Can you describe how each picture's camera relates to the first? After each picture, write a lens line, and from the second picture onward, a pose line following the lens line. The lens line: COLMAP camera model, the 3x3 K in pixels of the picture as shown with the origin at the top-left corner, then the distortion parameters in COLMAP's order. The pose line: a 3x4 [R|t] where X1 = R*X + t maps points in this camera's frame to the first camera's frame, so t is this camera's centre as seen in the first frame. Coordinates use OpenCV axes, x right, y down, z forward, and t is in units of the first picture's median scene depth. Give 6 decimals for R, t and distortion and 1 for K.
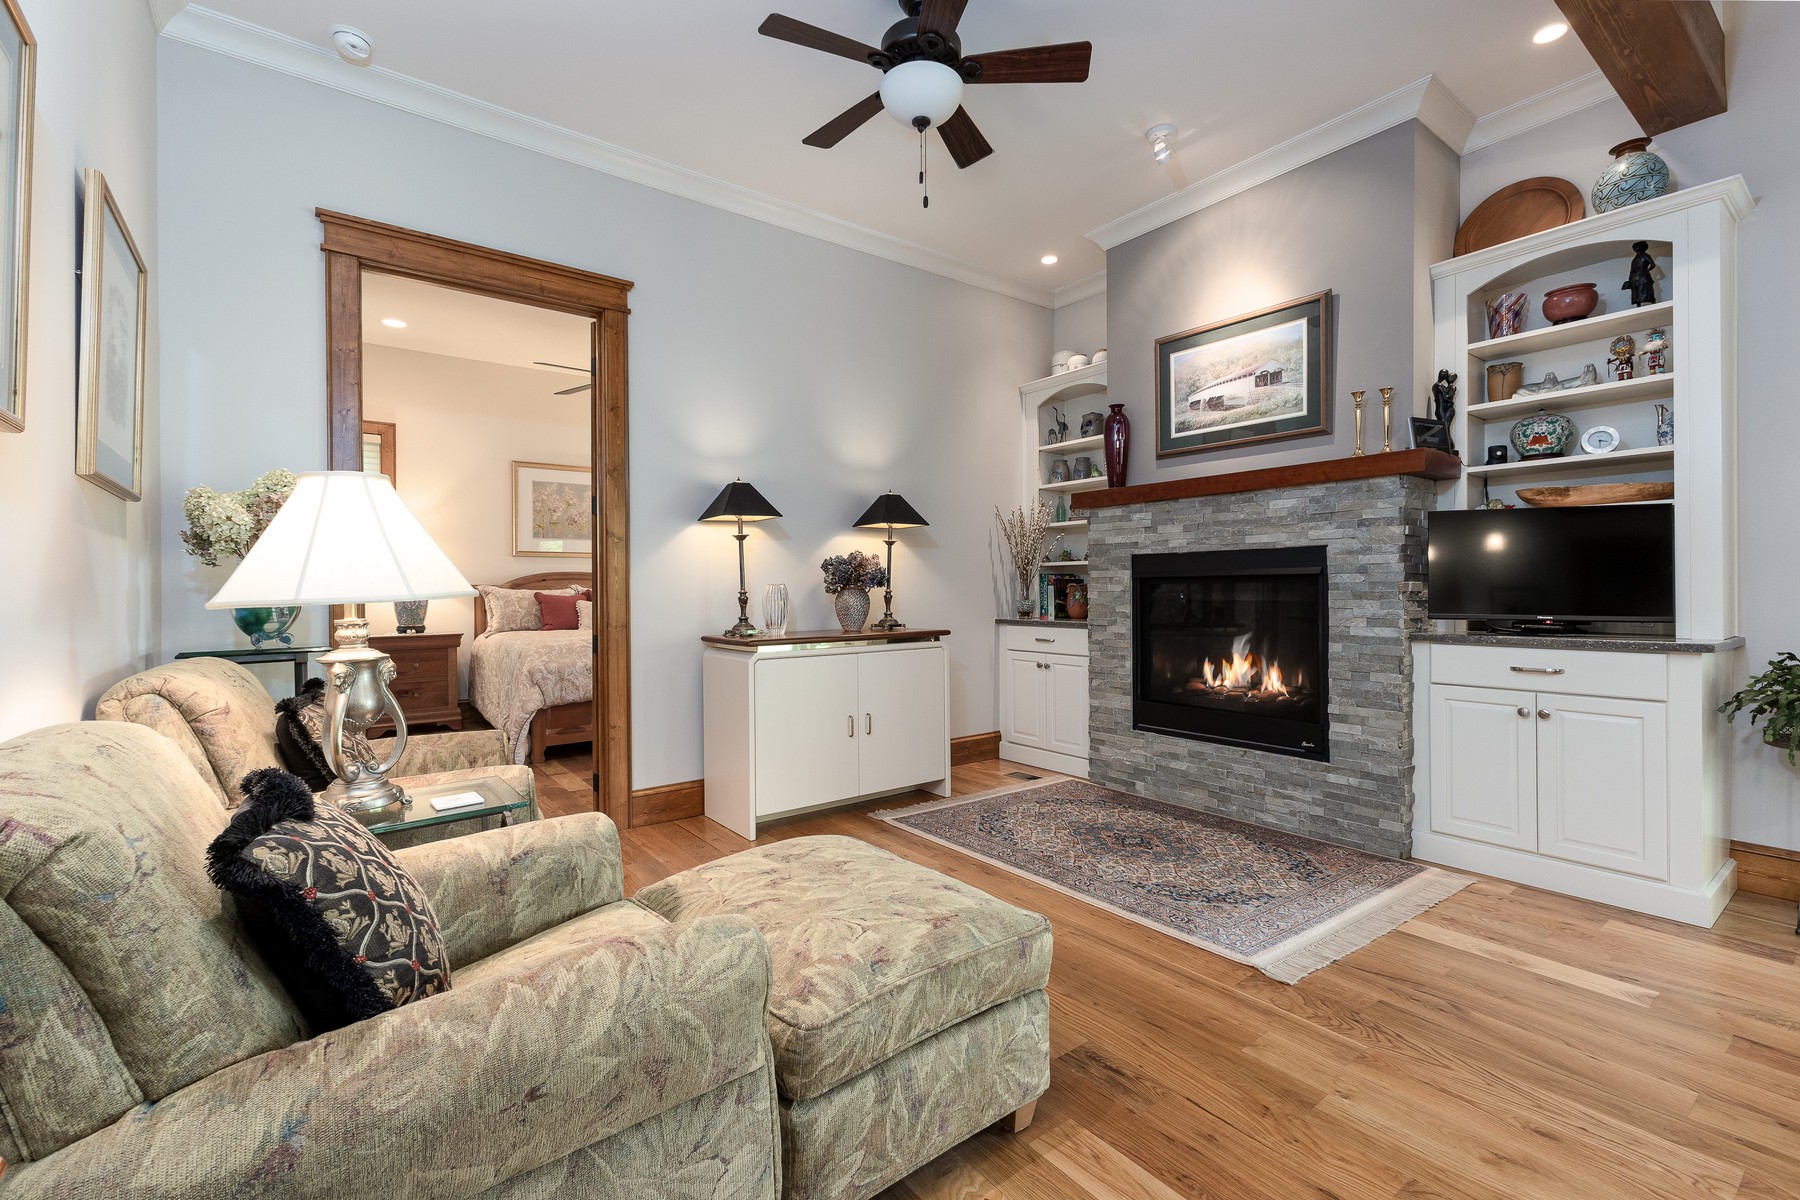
lens RADIAL K [[780.3, 0, 897.3], [0, 780.3, 588.1], [0, 0, 1]] dist [0.002070, 0.000161]
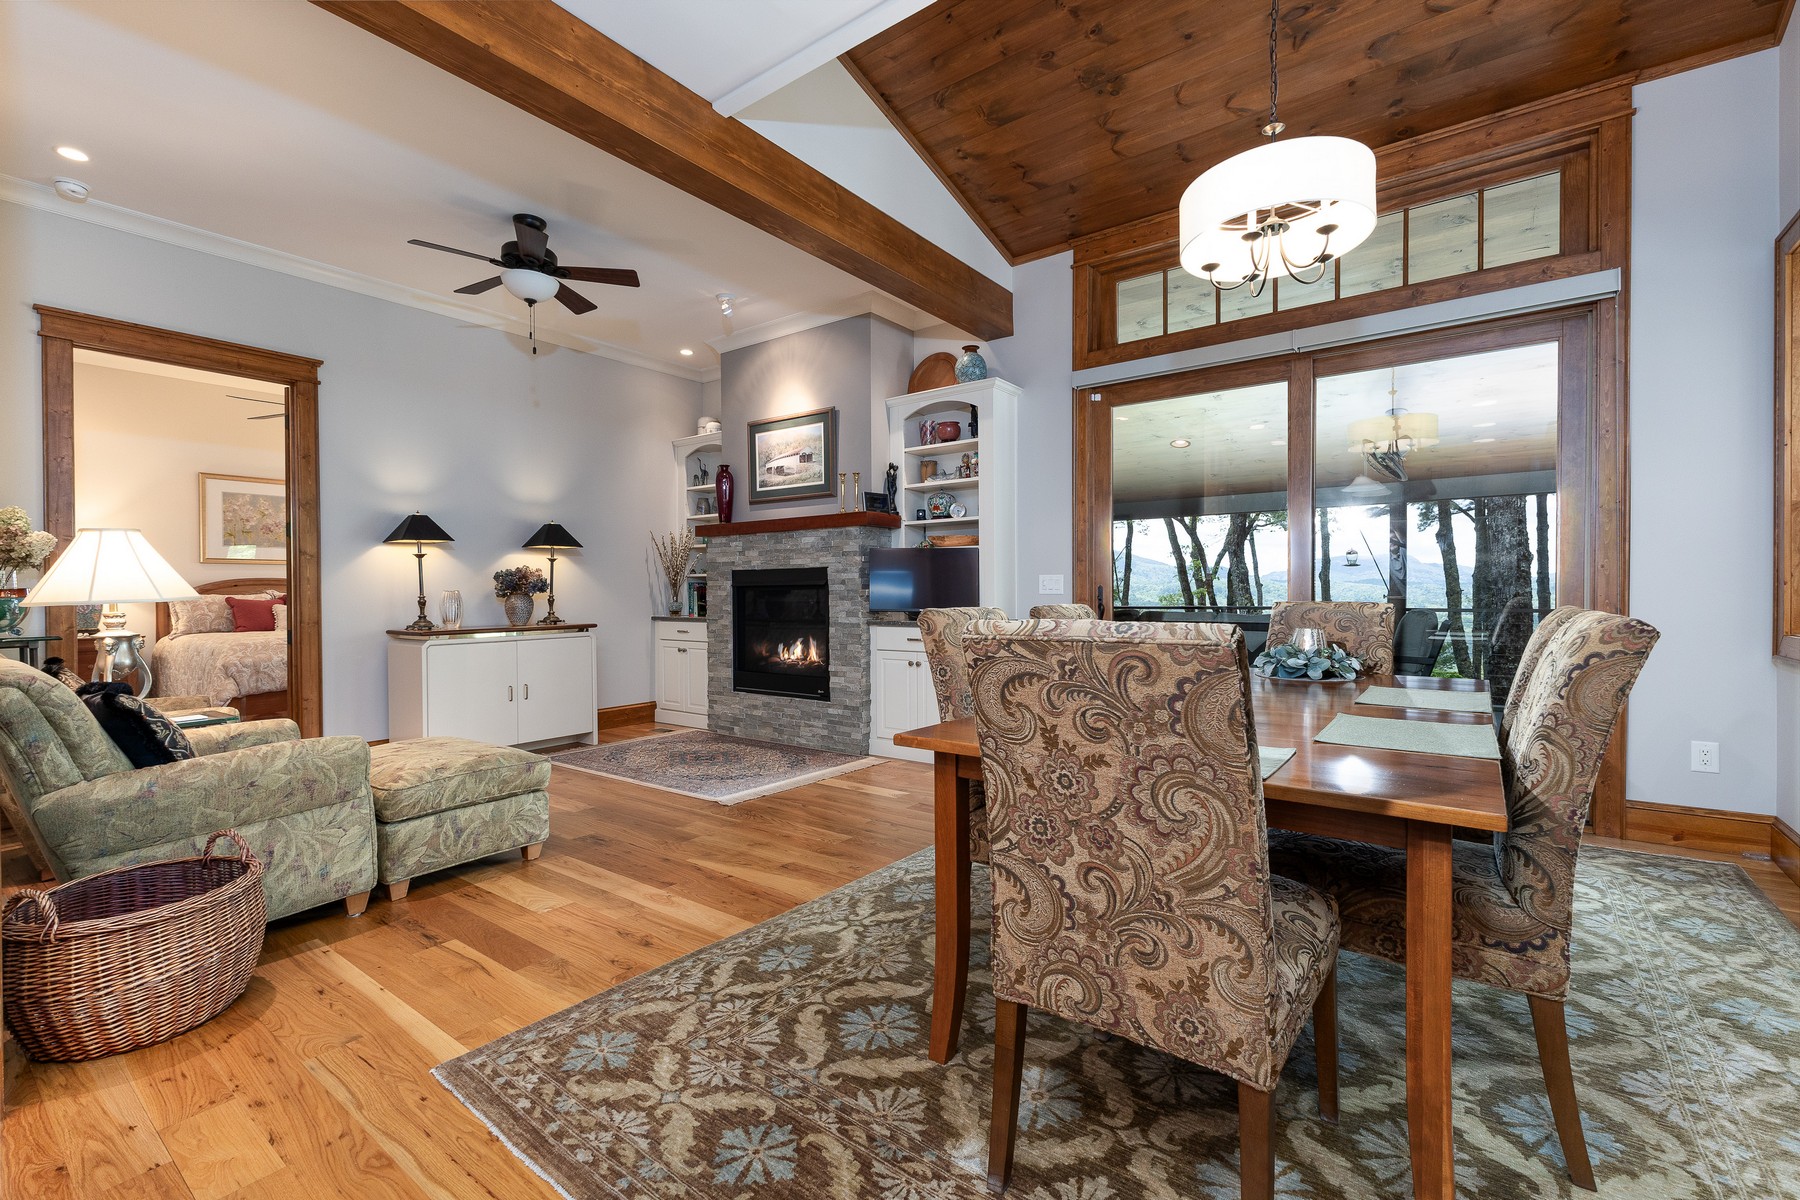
lens RADIAL K [[774.4, 0, 901.3], [0, 774.4, 594.8], [0, 0, 1]] dist [0.010675, -0.003746]
pose [[0.958505, -0.001070, 0.285075, 0.203081], [0.000229, 0.999996, 0.002983, -0.001661], [-0.285077, -0.002794, 0.958501, -0.491102]]
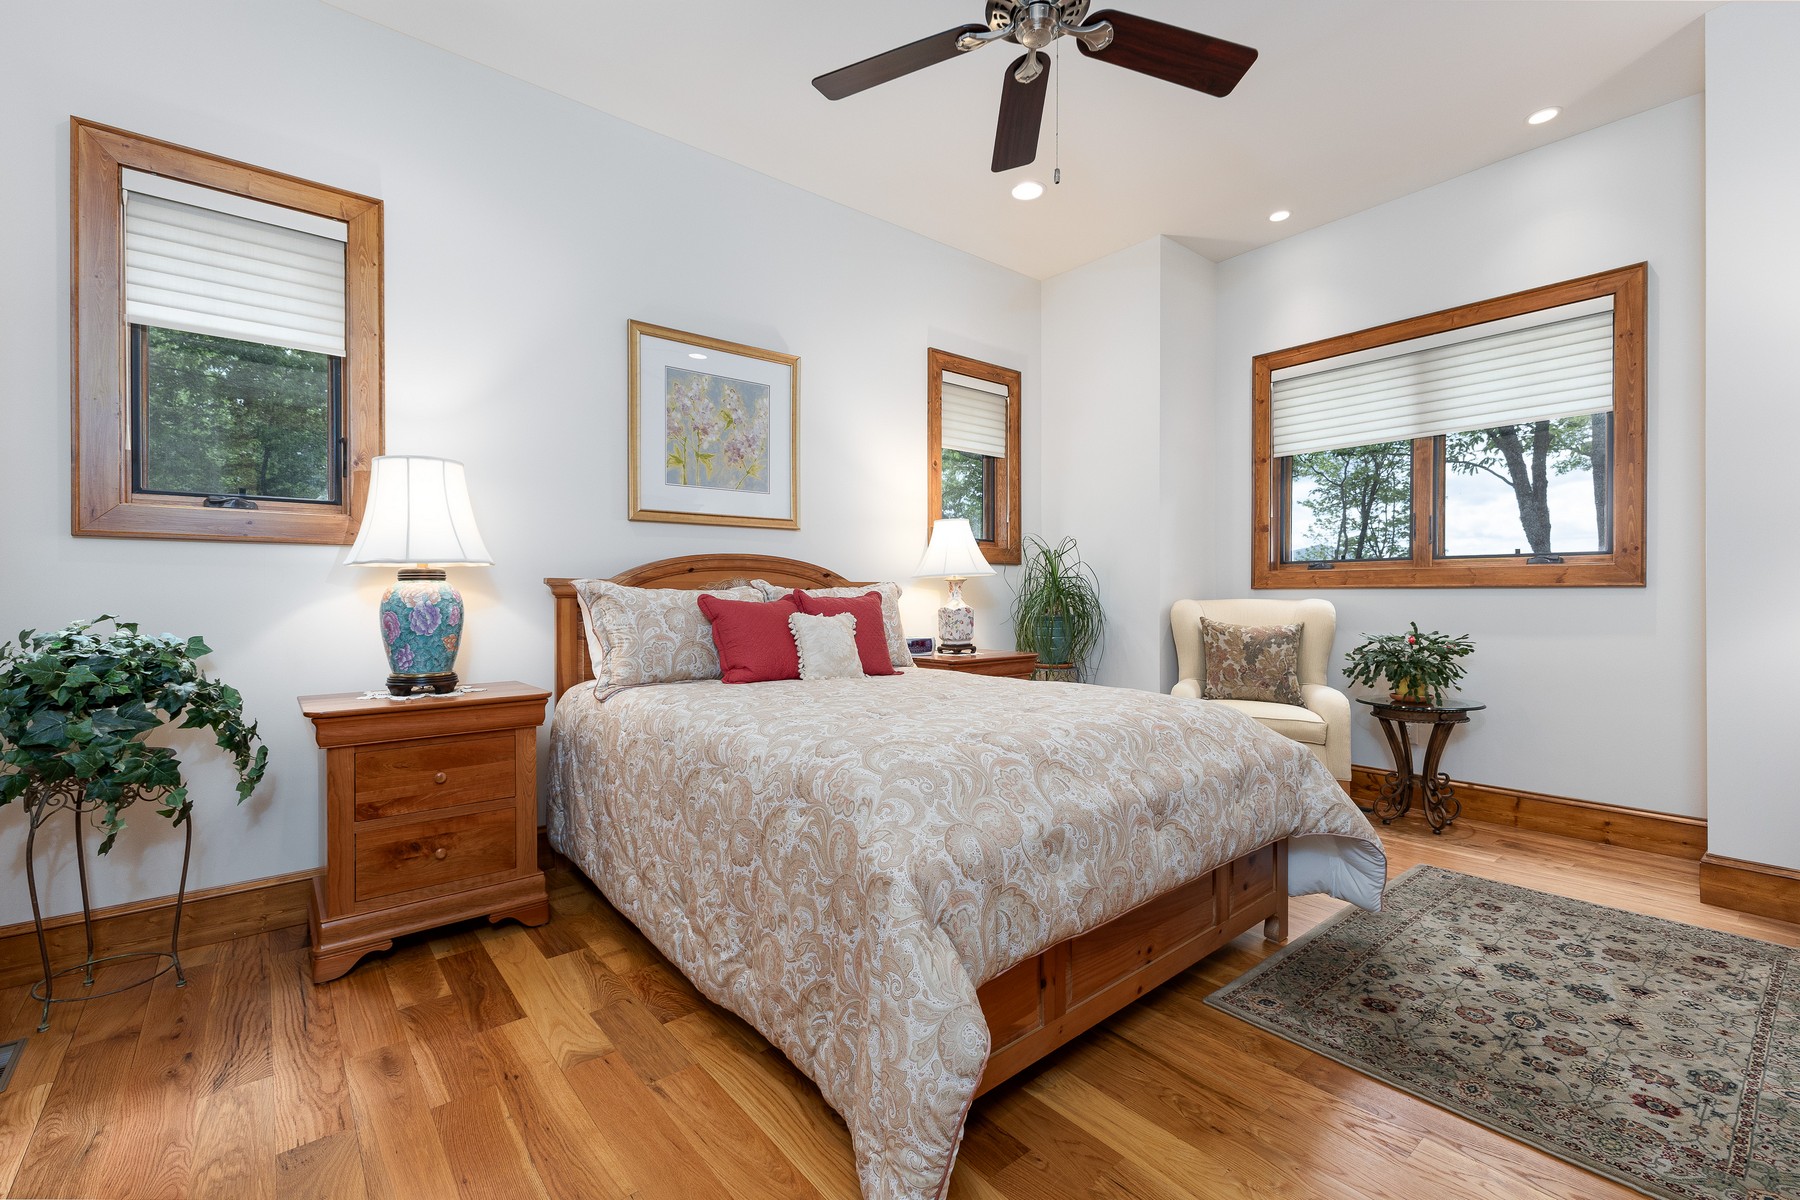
lens RADIAL K [[777.8, 0, 902.2], [0, 777.8, 594.3], [0, 0, 1]] dist [0.007847, -0.000031]
pose [[0.998761, 0.004016, 0.049603, -0.612456], [-0.004139, 0.999989, 0.002363, 0.005652], [-0.049593, -0.002565, 0.998766, 0.903070]]
